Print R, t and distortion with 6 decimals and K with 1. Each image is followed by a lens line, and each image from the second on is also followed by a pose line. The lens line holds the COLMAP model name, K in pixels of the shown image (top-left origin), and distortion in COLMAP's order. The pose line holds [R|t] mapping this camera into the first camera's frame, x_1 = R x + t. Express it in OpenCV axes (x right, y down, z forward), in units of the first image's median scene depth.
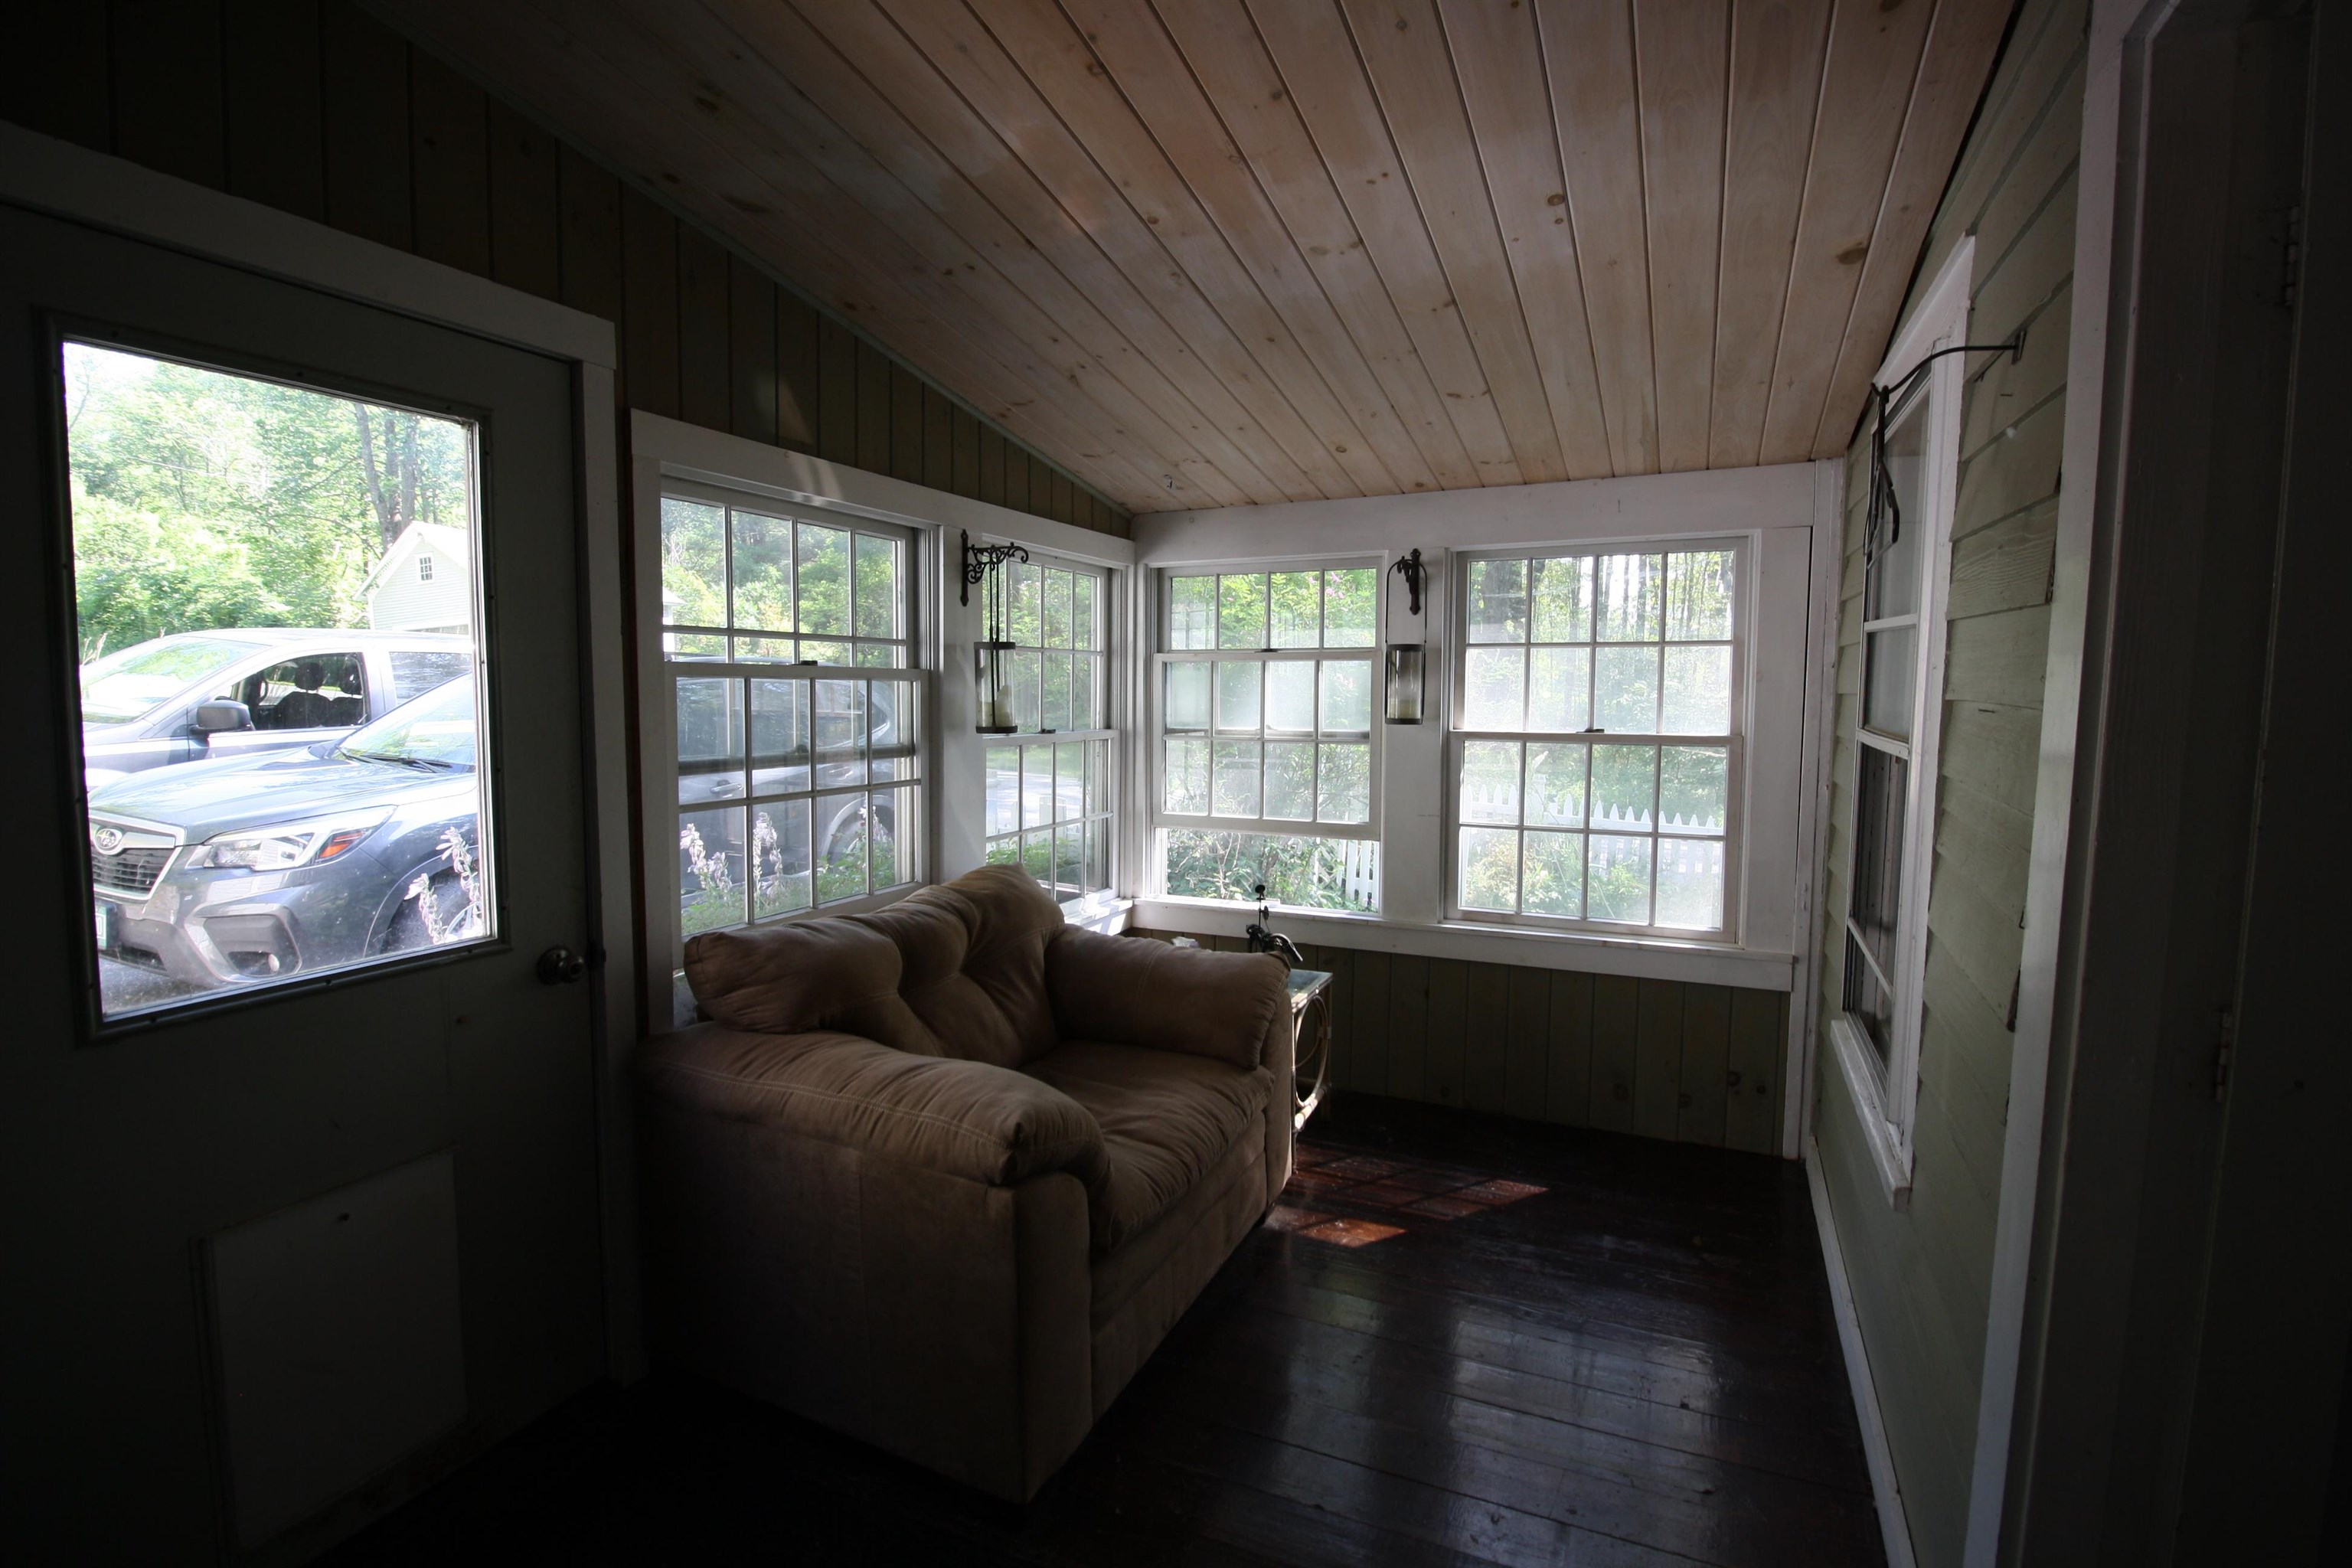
lens RADIAL K [[1104.3, 0, 1190.4], [0, 1104.3, 769.7], [0, 0, 1]] dist [-0.002478, -0.002728]
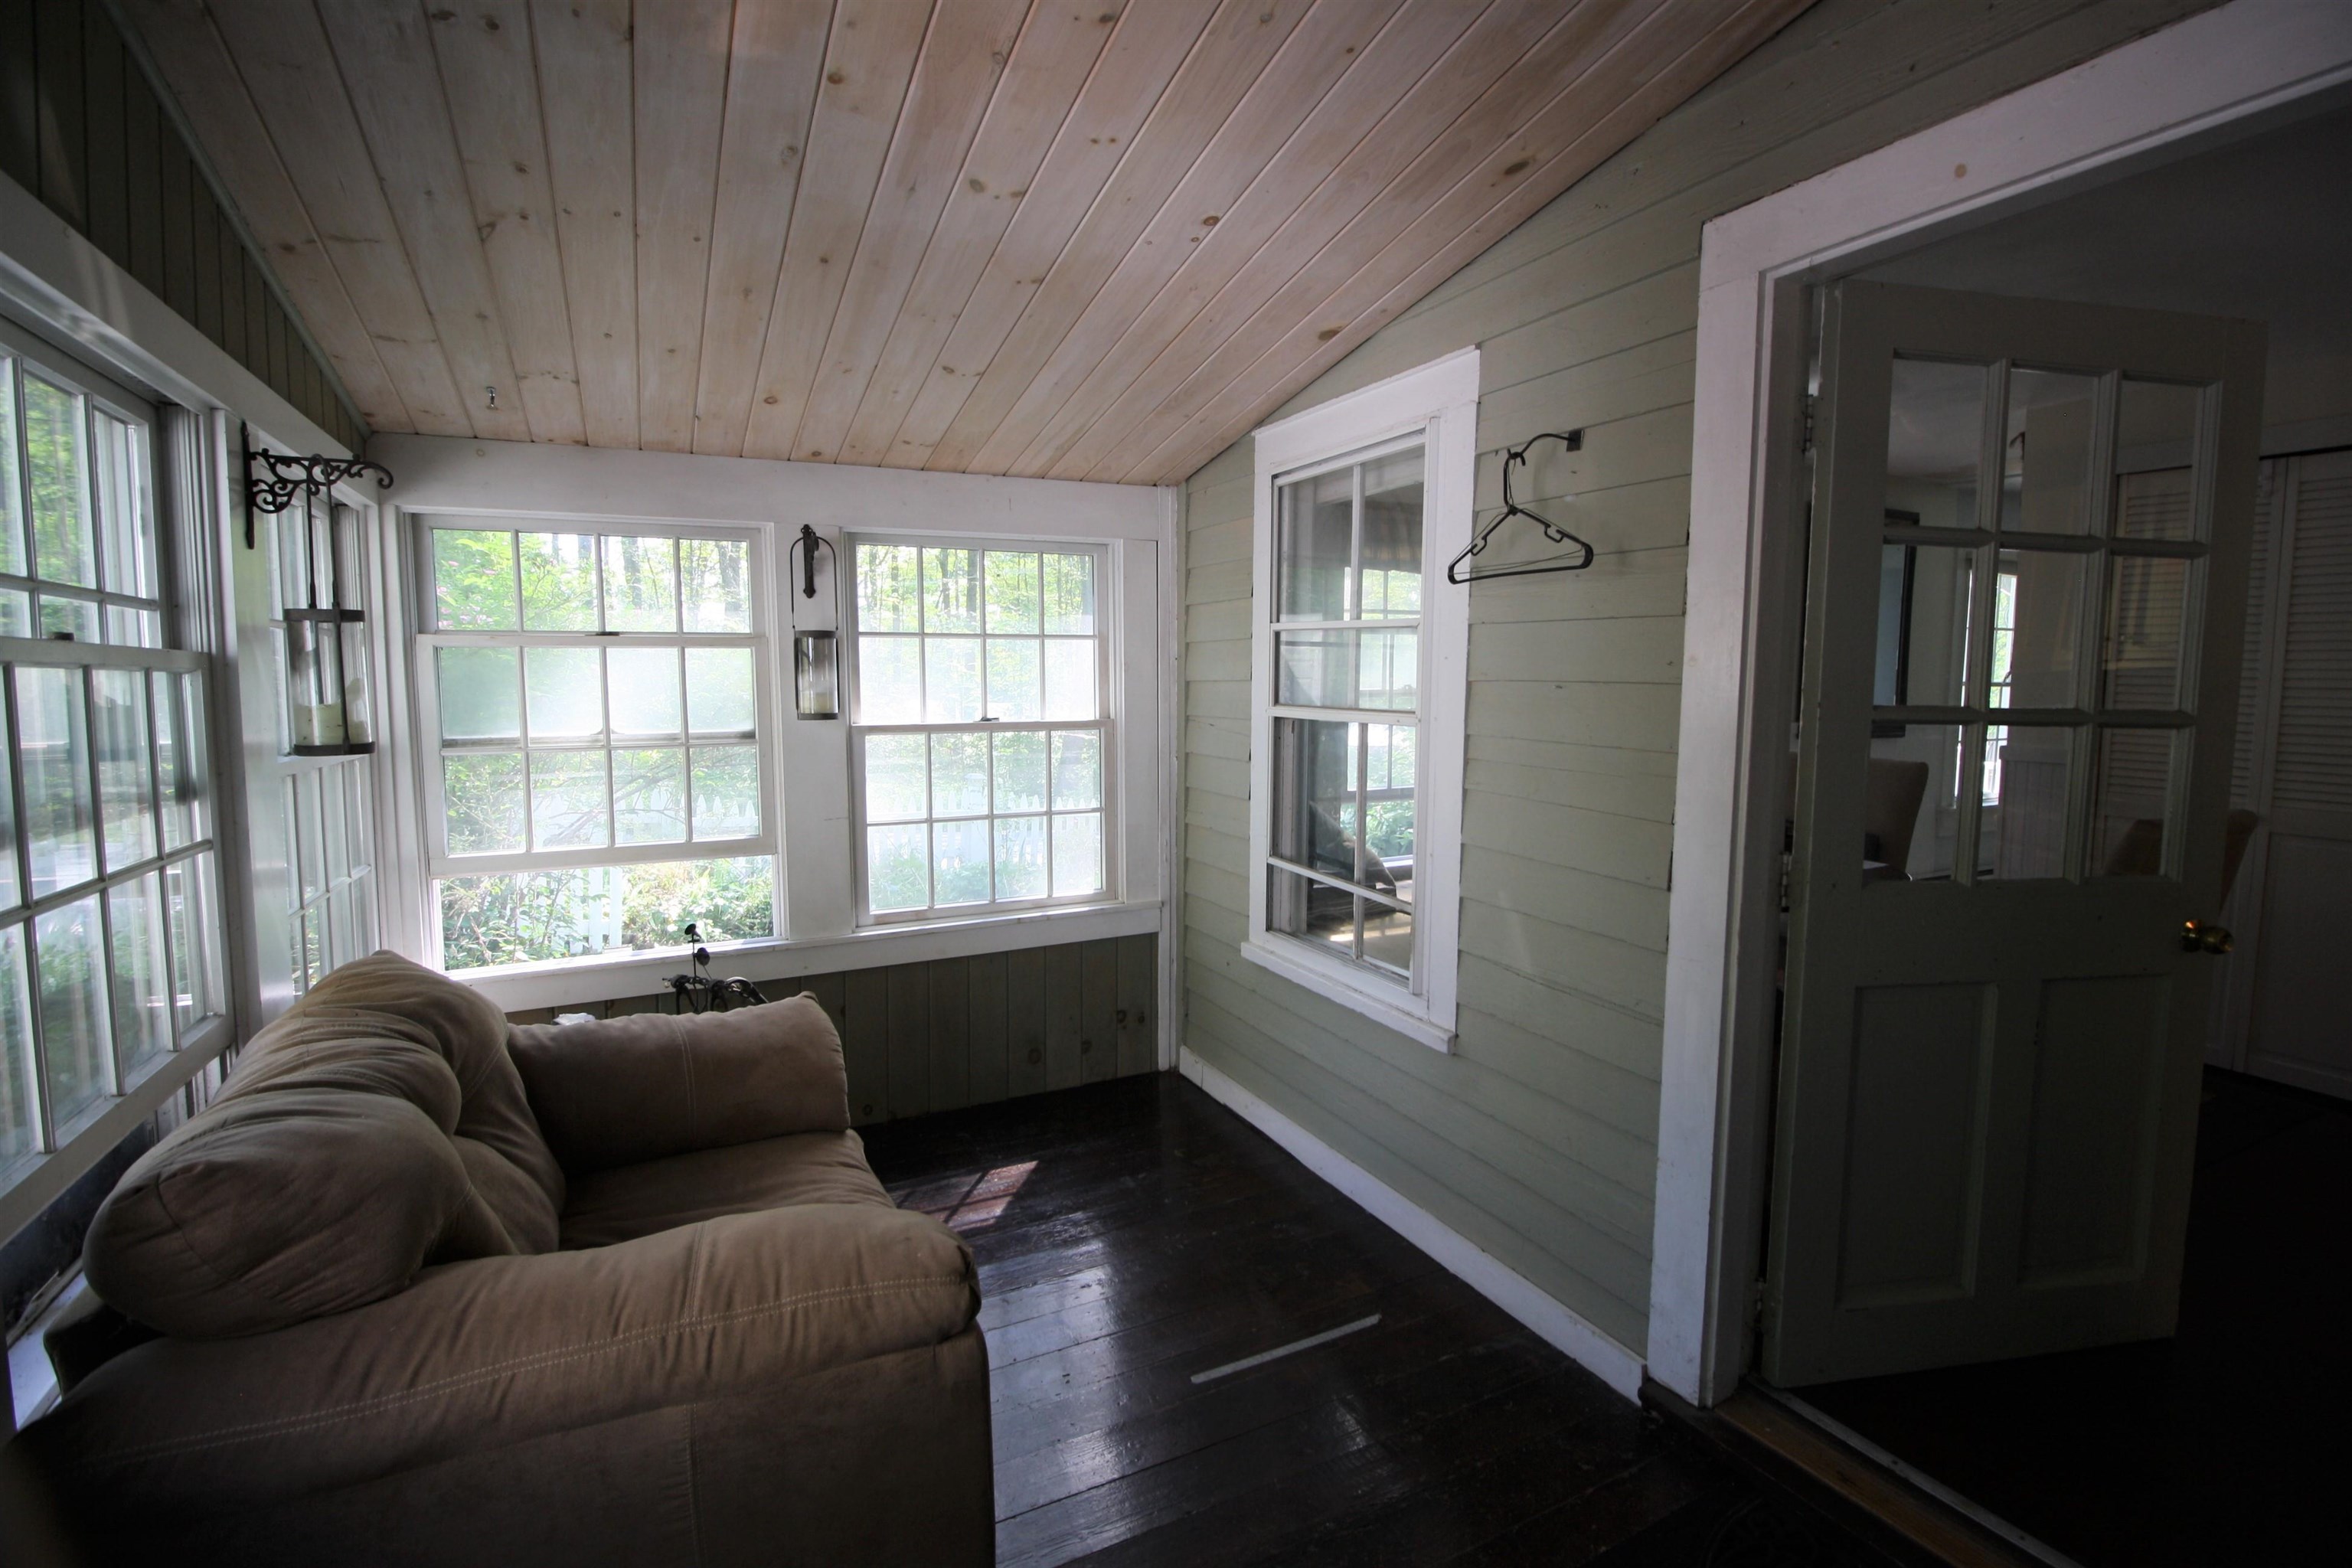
lens RADIAL K [[1104.3, 0, 1187.7], [0, 1104.3, 781.5], [0, 0, 1]] dist [-0.002478, -0.002728]
pose [[0.631500, -0.078054, 0.771437, -0.329212], [0.065598, 0.996731, 0.047151, -0.014215], [-0.772596, 0.020829, 0.634556, 0.205269]]
